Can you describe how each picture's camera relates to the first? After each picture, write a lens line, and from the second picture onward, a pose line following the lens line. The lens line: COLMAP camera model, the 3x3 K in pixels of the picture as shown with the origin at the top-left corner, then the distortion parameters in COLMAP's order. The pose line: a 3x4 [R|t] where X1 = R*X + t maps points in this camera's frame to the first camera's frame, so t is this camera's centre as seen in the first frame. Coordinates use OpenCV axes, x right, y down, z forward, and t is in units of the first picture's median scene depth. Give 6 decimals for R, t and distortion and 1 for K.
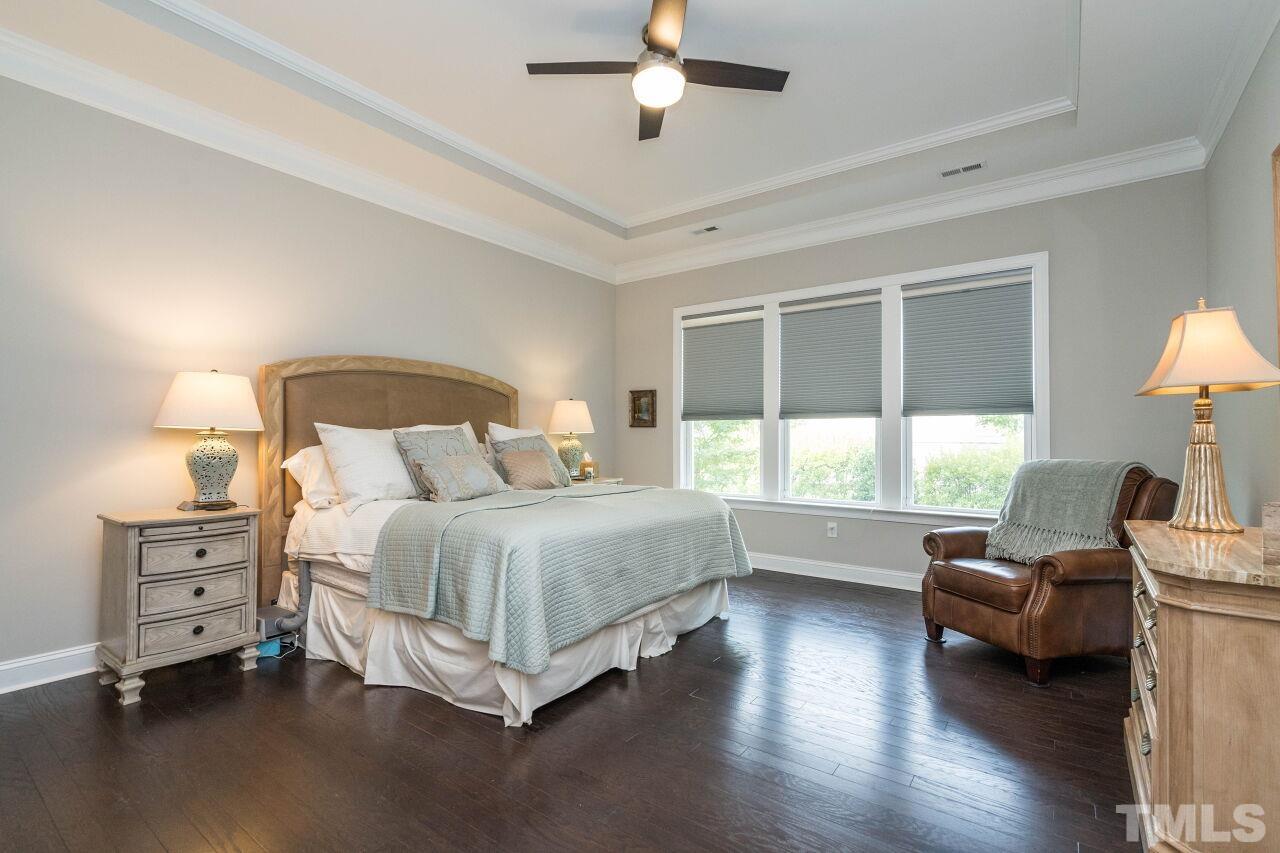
lens RADIAL K [[578.3, 0, 636.6], [0, 578.3, 429.7], [0, 0, 1]] dist [-0.005915, -0.000789]
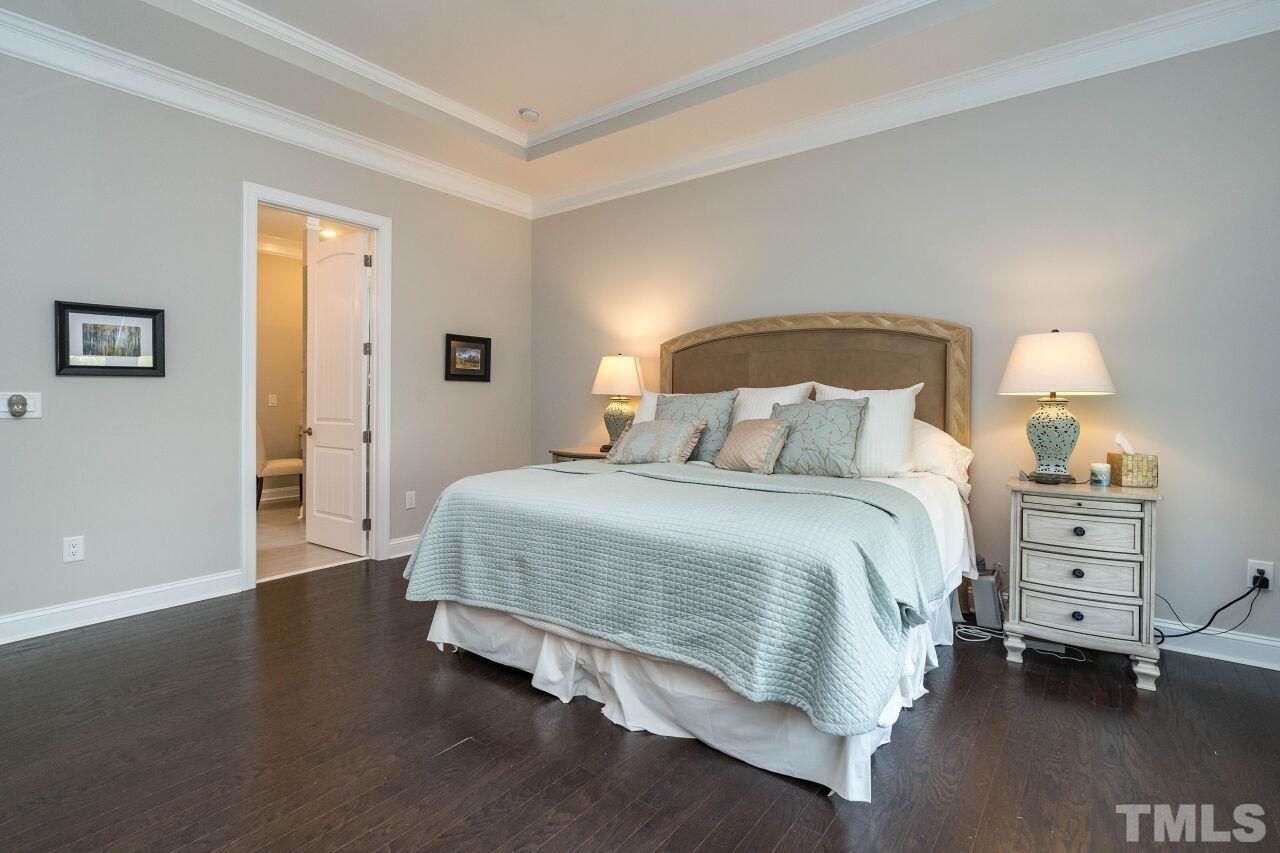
lens RADIAL K [[628.5, 0, 639.0], [0, 628.5, 404.9], [0, 0, 1]] dist [-0.004953, 0.001723]
pose [[-0.020992, 0.001968, -0.999778, 0.272361], [0.010662, 0.999942, 0.001744, 0.006143], [0.999723, -0.010623, -0.021012, 0.369329]]
